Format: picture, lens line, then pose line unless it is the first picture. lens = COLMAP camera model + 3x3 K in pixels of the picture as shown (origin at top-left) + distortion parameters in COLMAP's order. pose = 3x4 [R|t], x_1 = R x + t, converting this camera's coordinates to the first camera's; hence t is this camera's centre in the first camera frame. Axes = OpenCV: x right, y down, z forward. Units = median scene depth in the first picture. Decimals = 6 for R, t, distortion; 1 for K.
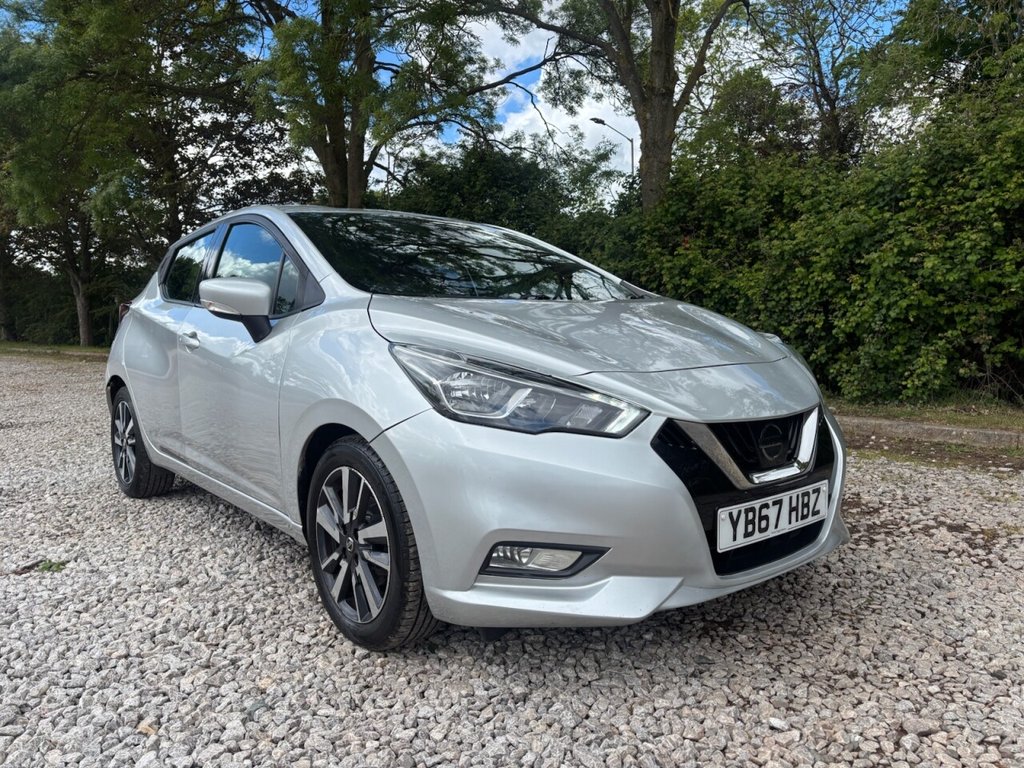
lens RADIAL K [[767.7, 0, 514.8], [0, 767.7, 382.1], [0, 0, 1]] dist [0.050236, -0.043913]
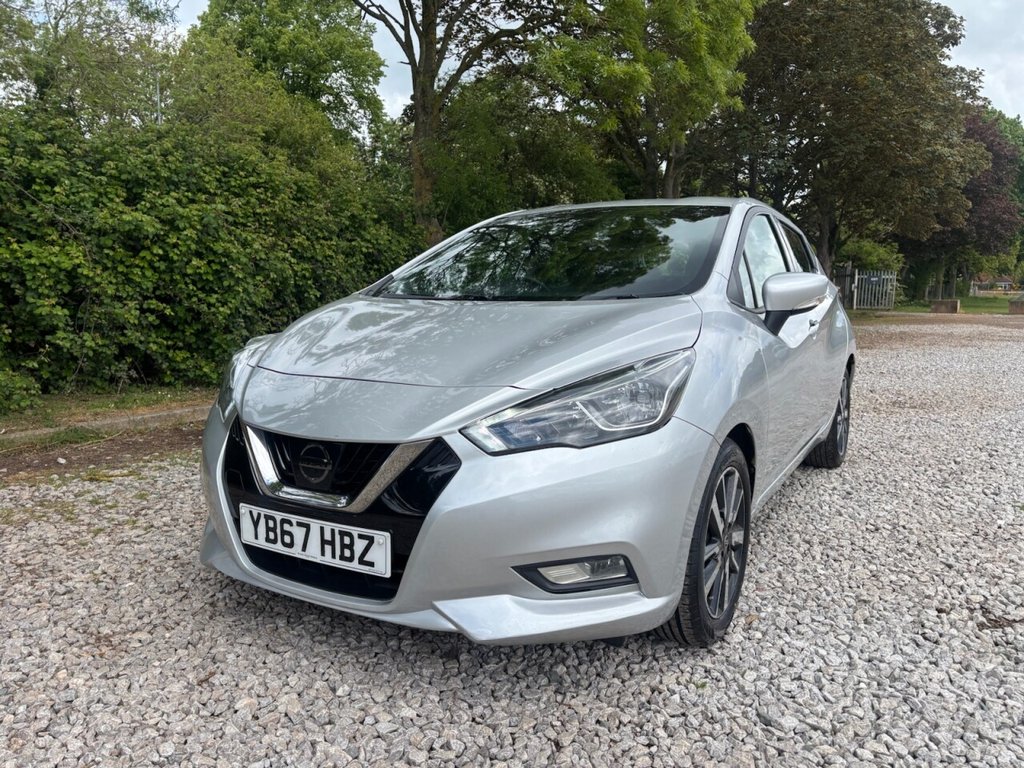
lens RADIAL K [[767.5, 0, 512.0], [0, 767.5, 384.0], [0, 0, 1]] dist [0.051804, -0.045361]
pose [[0.348043, 0.111650, -0.930806, 0.381885], [-0.100248, 0.991622, 0.081461, -0.036633], [0.932103, 0.064959, 0.356320, 0.257148]]
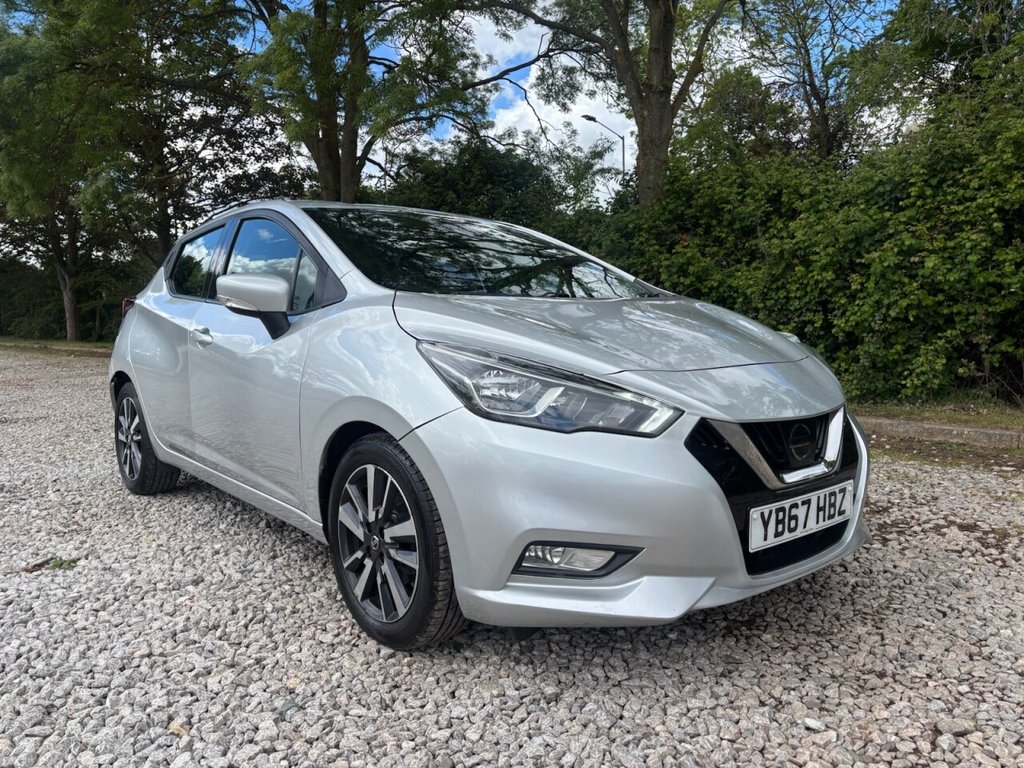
lens RADIAL K [[767.5, 0, 512.0], [0, 767.5, 384.0], [0, 0, 1]] dist [0.051804, -0.045361]
pose [[0.999912, 0.004577, 0.012426, -0.015430], [-0.004655, 0.999969, 0.006284, -0.000473], [-0.012397, -0.006342, 0.999903, 0.002026]]
